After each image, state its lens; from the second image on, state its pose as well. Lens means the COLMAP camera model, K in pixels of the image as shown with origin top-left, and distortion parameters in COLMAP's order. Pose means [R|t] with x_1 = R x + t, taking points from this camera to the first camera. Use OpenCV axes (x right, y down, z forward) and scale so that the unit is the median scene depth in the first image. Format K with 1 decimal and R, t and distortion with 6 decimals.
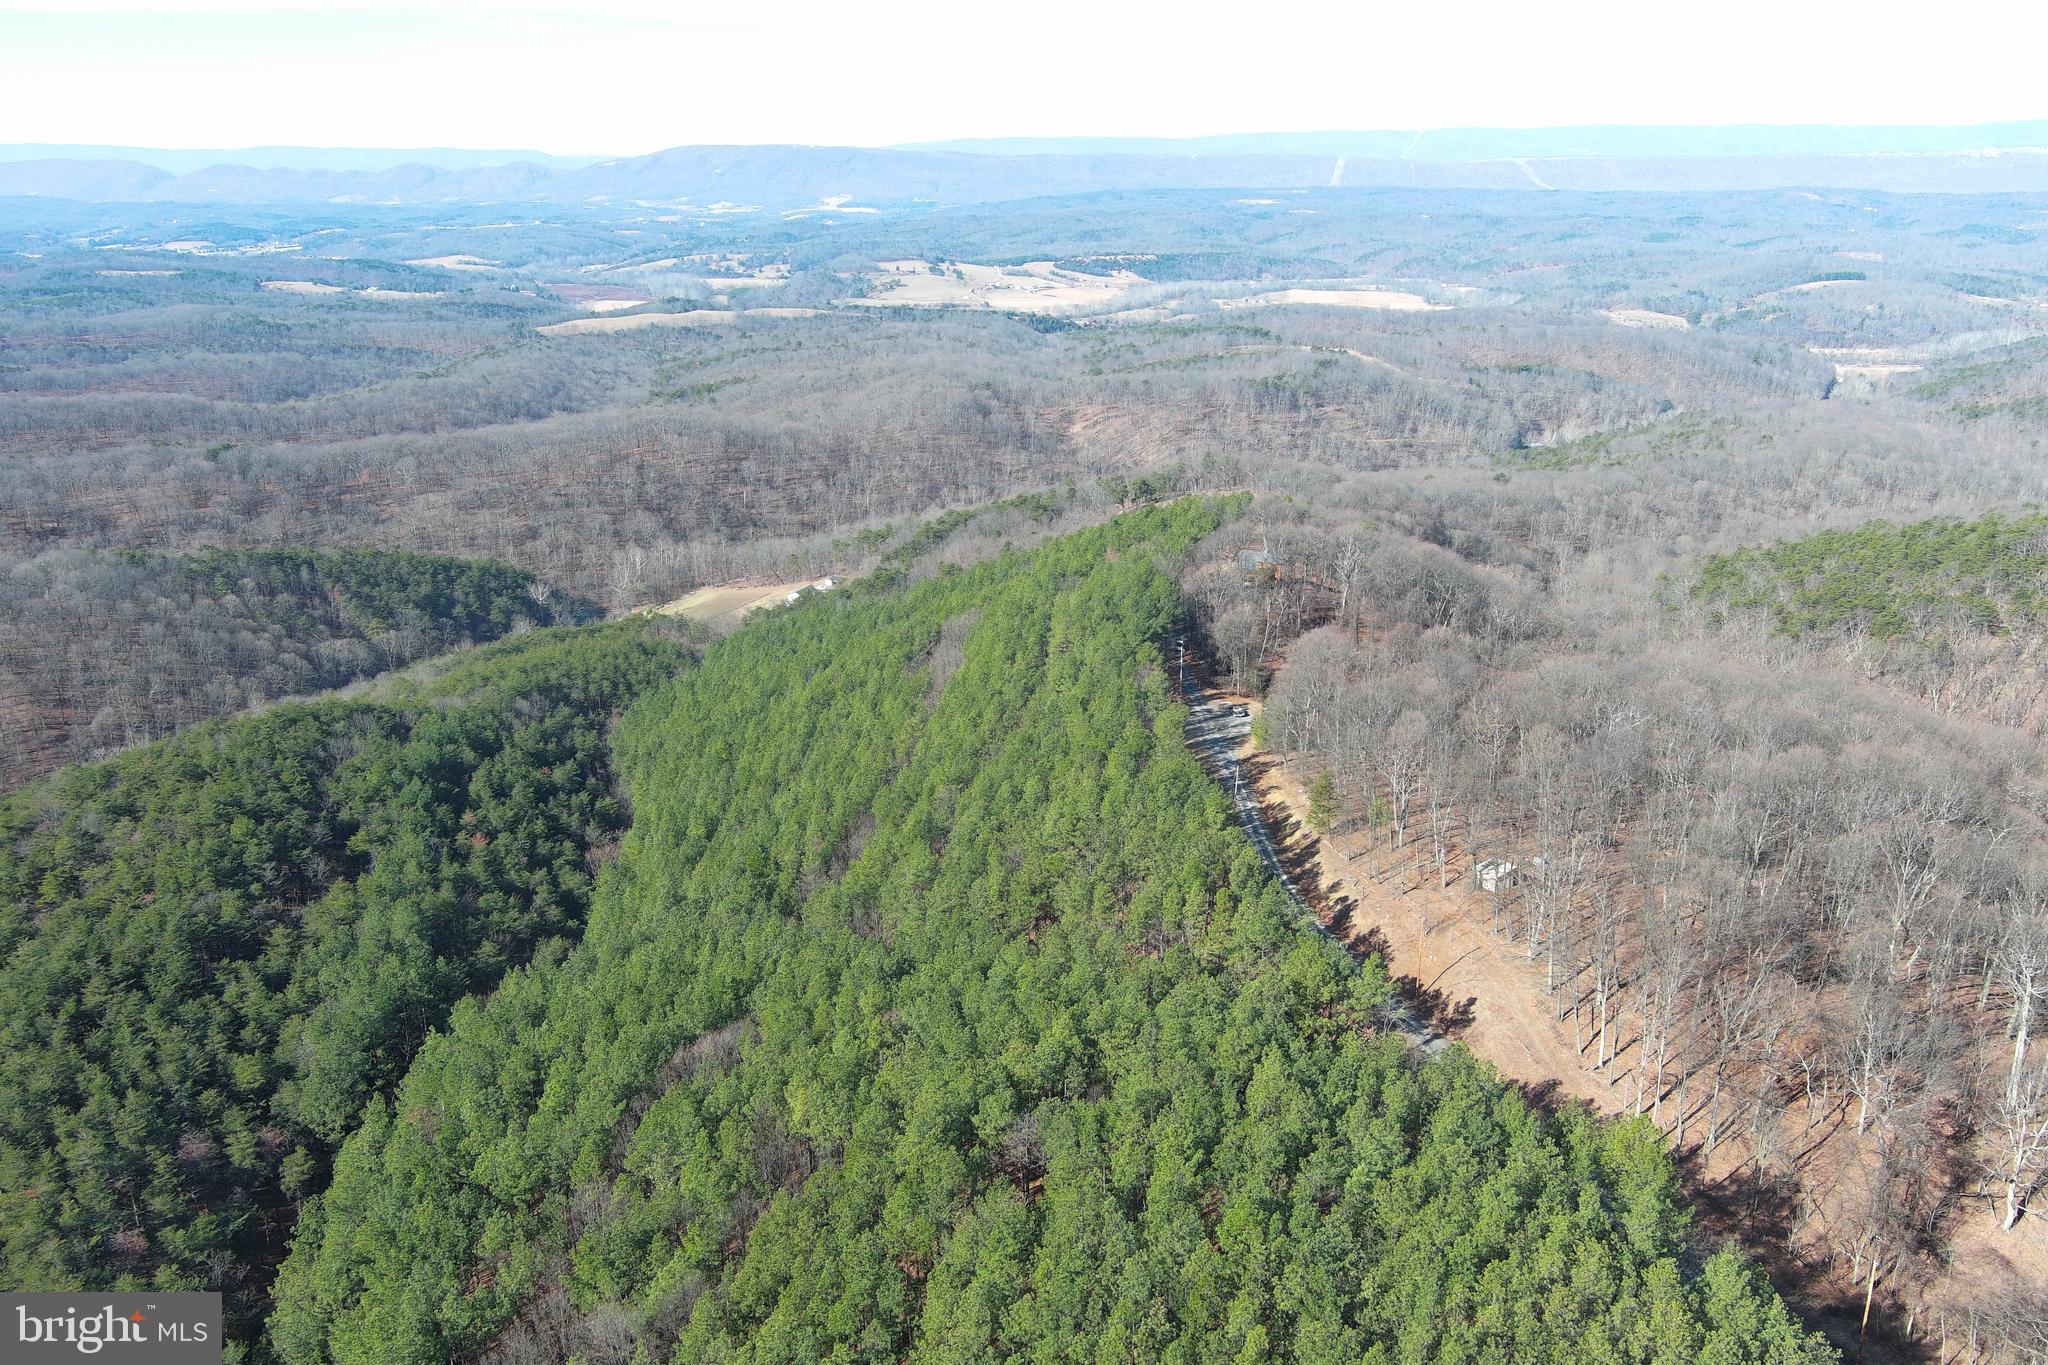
lens RADIAL K [[1583.7, 0, 1019.3], [0, 1583.7, 688.4], [0, 0, 1]] dist [0.021875, -0.032604]
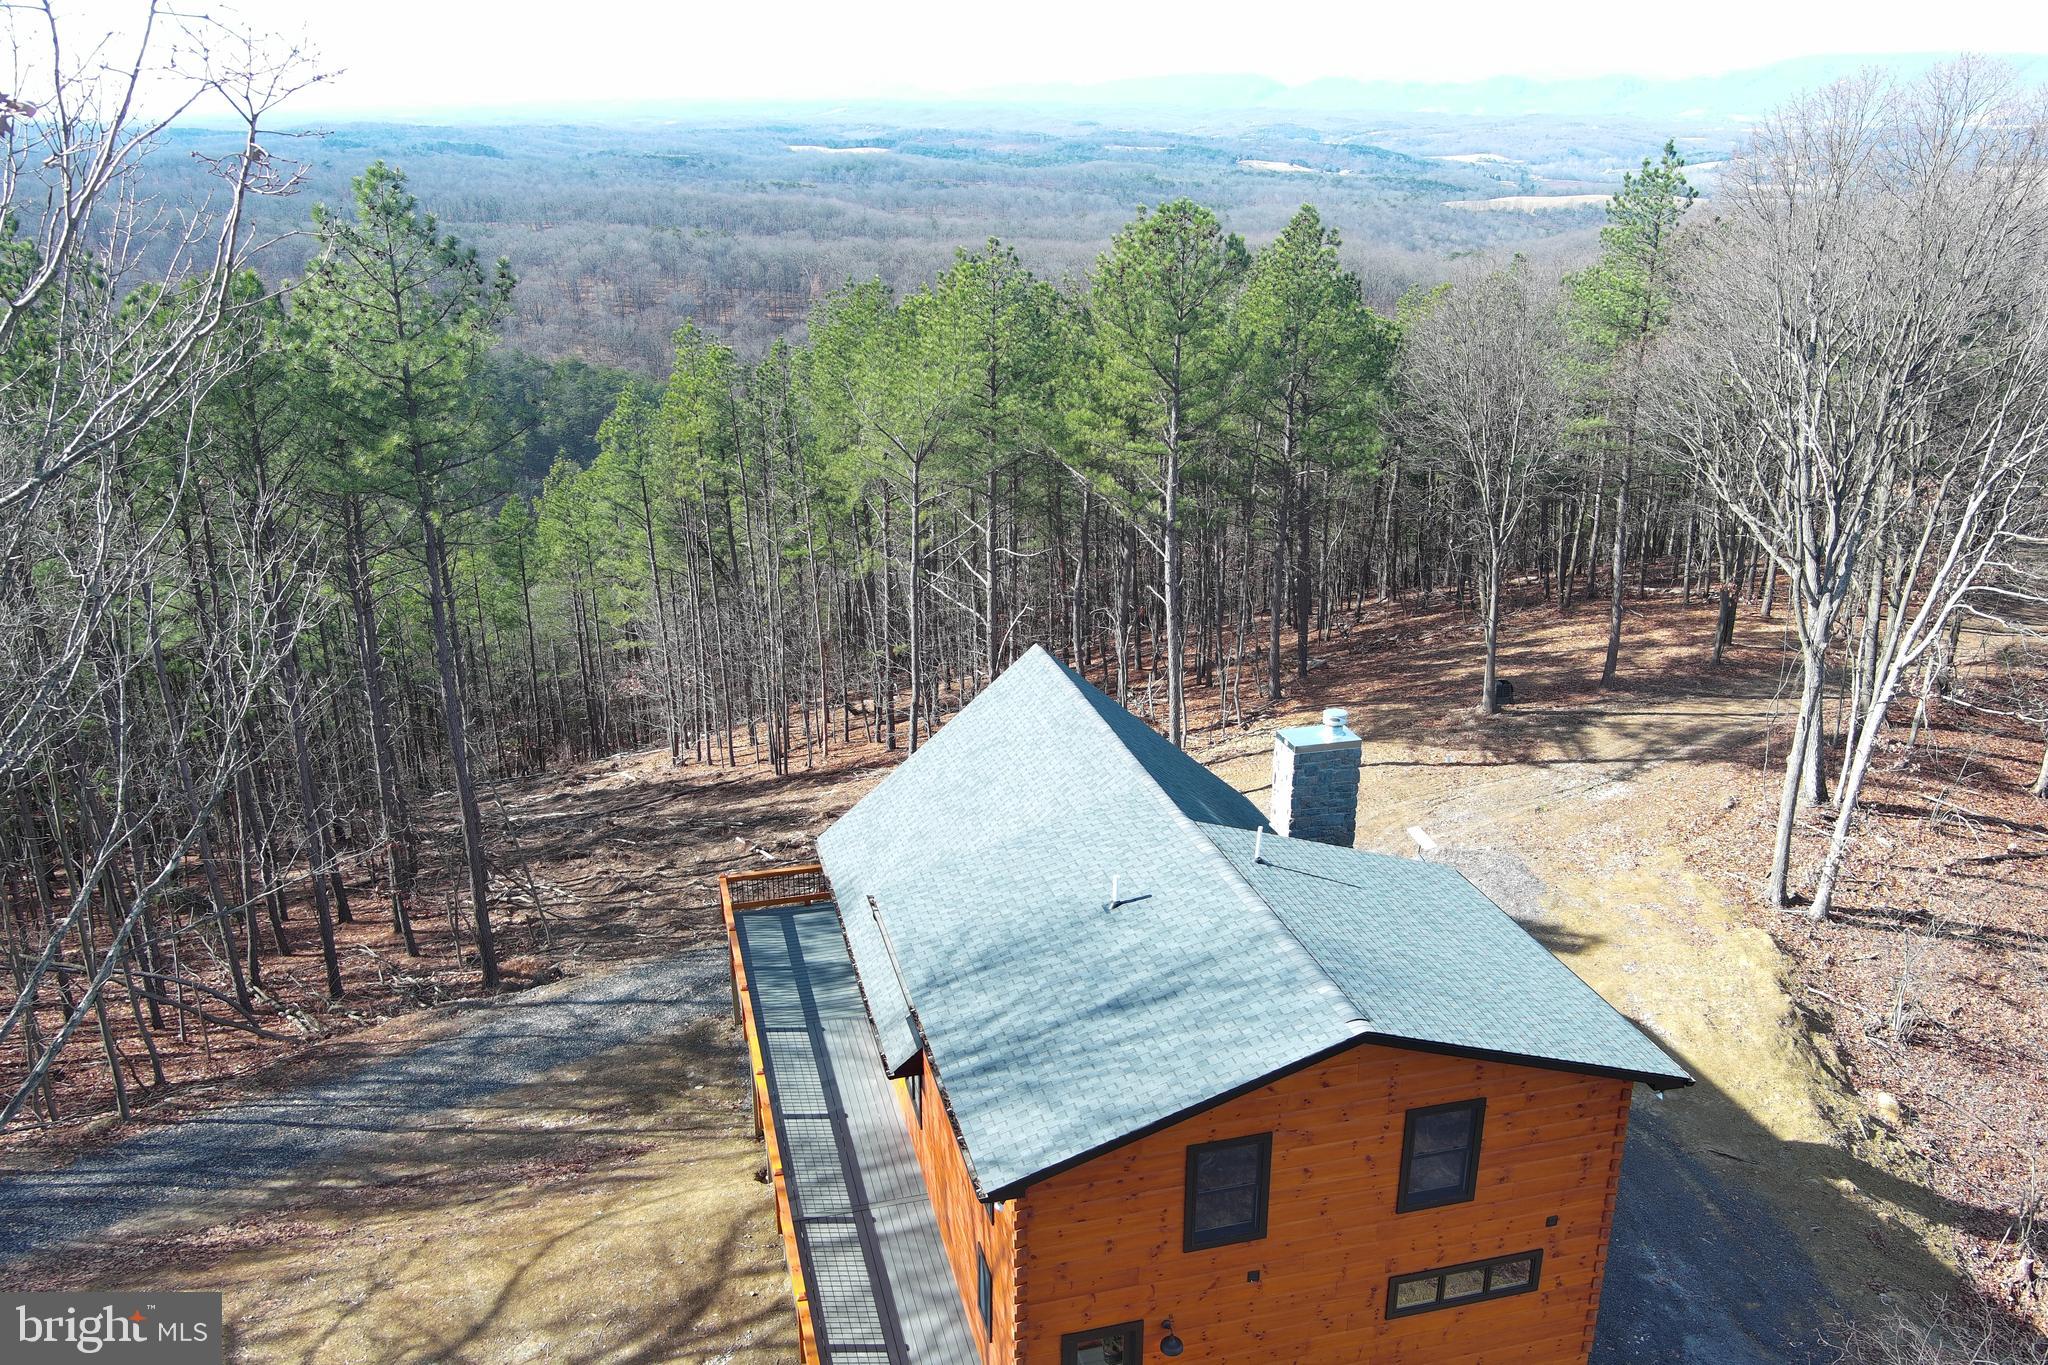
lens RADIAL K [[1585.8, 0, 1018.5], [0, 1585.8, 687.1], [0, 0, 1]] dist [0.007736, -0.005186]
pose [[0.801011, 0.214544, -0.558885, 0.087984], [-0.191447, 0.976353, 0.100413, -0.043151], [0.567212, 0.026565, 0.823143, 0.451884]]
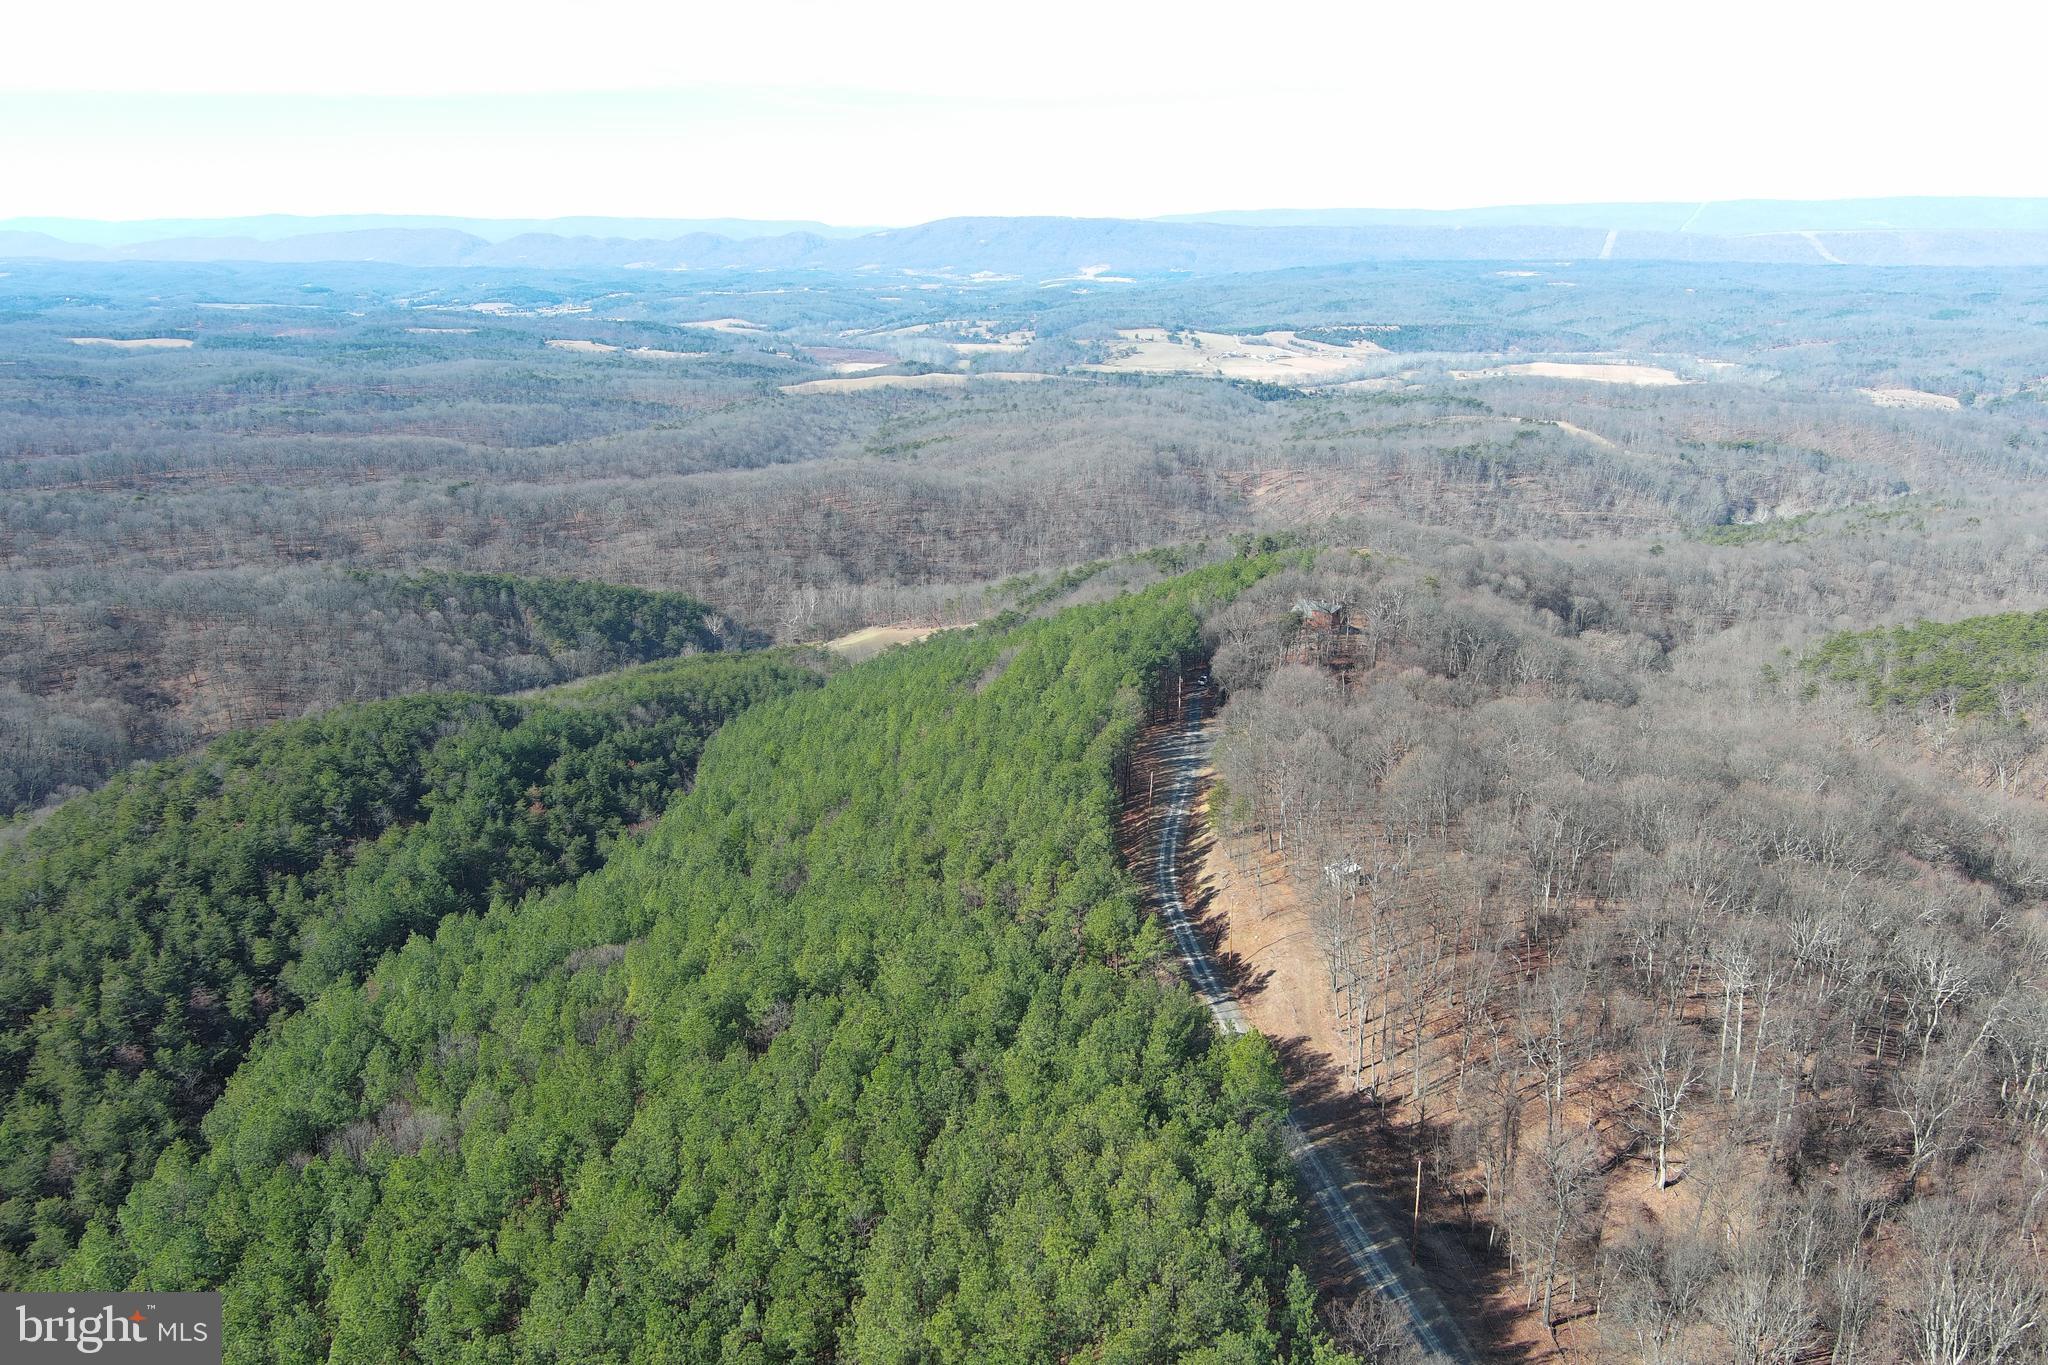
lens RADIAL K [[1581.8, 0, 1019.1], [0, 1581.8, 689.2], [0, 0, 1]] dist [0.037001, -0.069193]
pose [[0.987085, 0.047447, -0.153011, 0.061629], [-0.053560, 0.997913, -0.036077, 0.010435], [0.150980, 0.043806, 0.987566, -0.033585]]
